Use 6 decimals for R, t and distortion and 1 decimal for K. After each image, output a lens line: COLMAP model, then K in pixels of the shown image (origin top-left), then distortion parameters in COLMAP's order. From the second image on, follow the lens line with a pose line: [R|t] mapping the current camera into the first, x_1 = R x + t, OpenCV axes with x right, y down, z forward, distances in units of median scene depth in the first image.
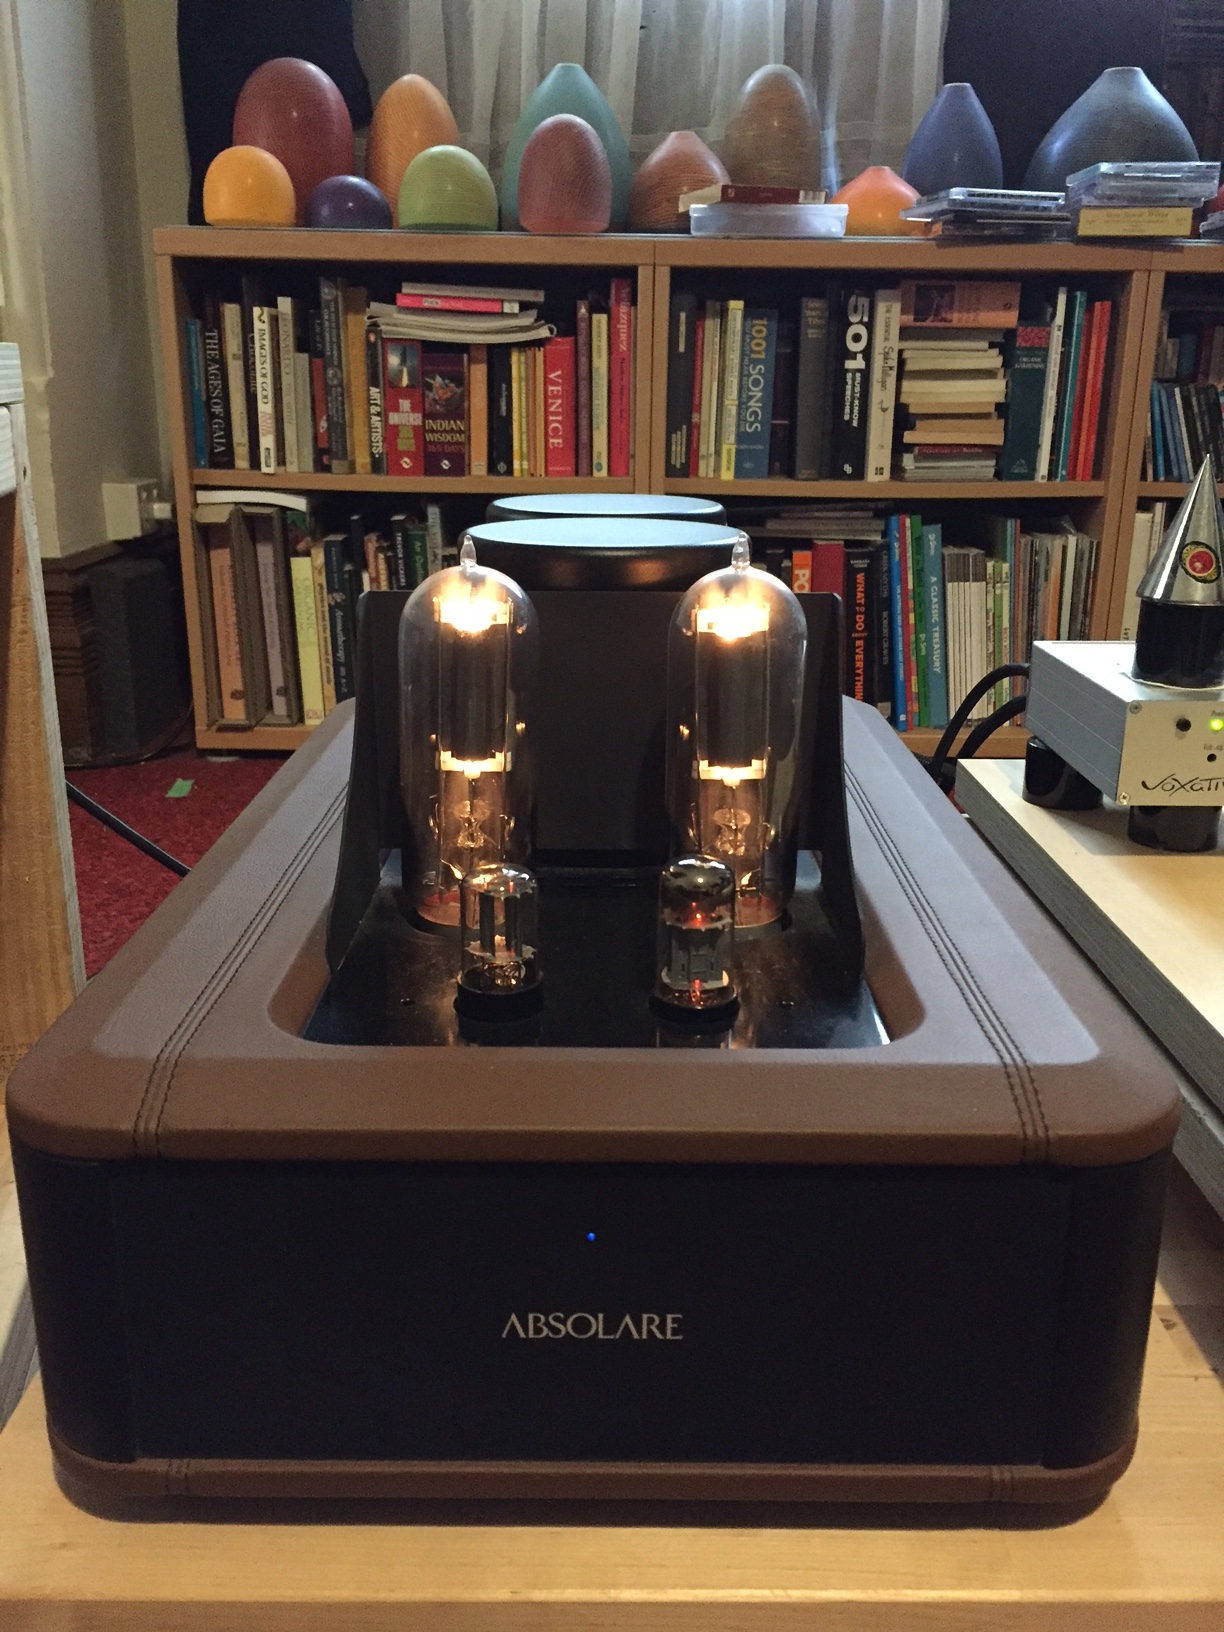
lens RADIAL K [[1405.4, 0, 609.6], [0, 1405.4, 807.6], [0, 0, 1]] dist [0.058048, -0.069778]
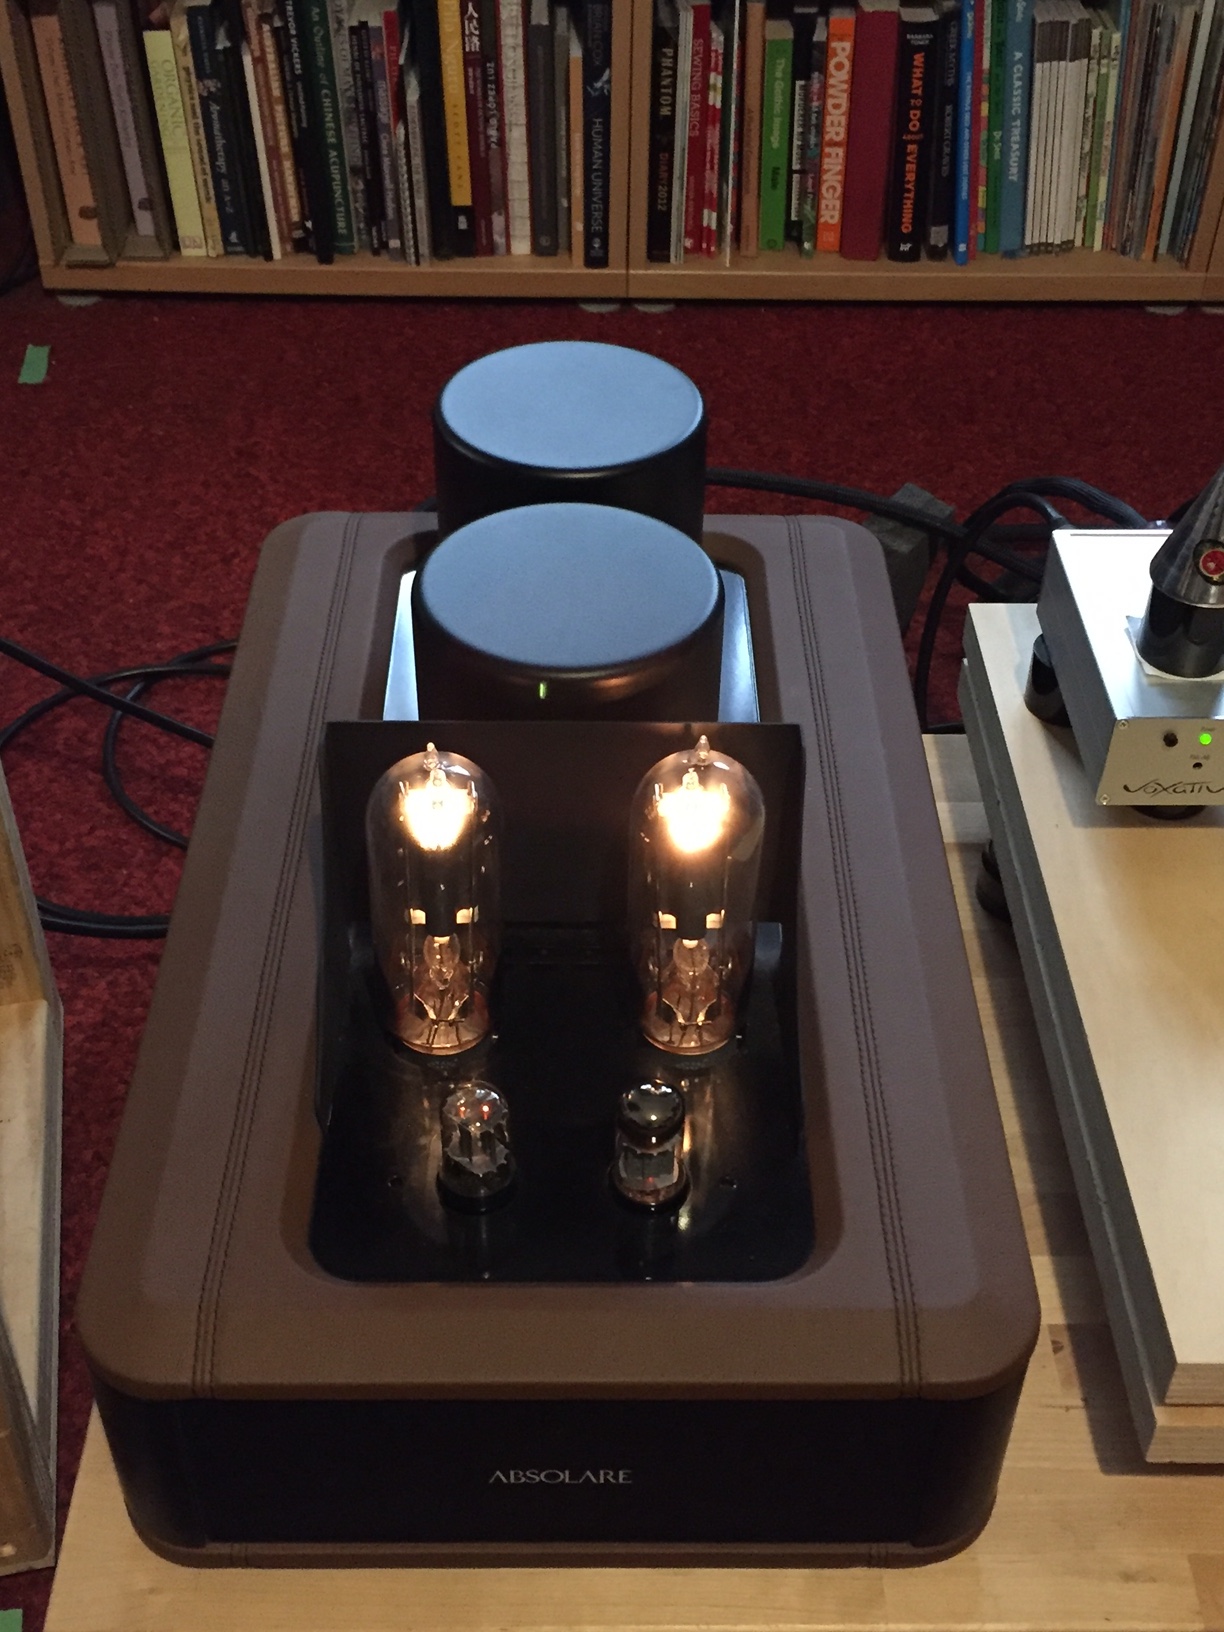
lens RADIAL K [[1903.3, 0, 609.8], [0, 1903.3, 819.9], [0, 0, 1]] dist [0.039105, 0.000000]
pose [[0.999933, -0.004354, 0.010682, 0.003771], [-0.000282, 0.916494, 0.400049, -0.198308], [-0.011532, -0.400026, 0.916431, -0.077630]]
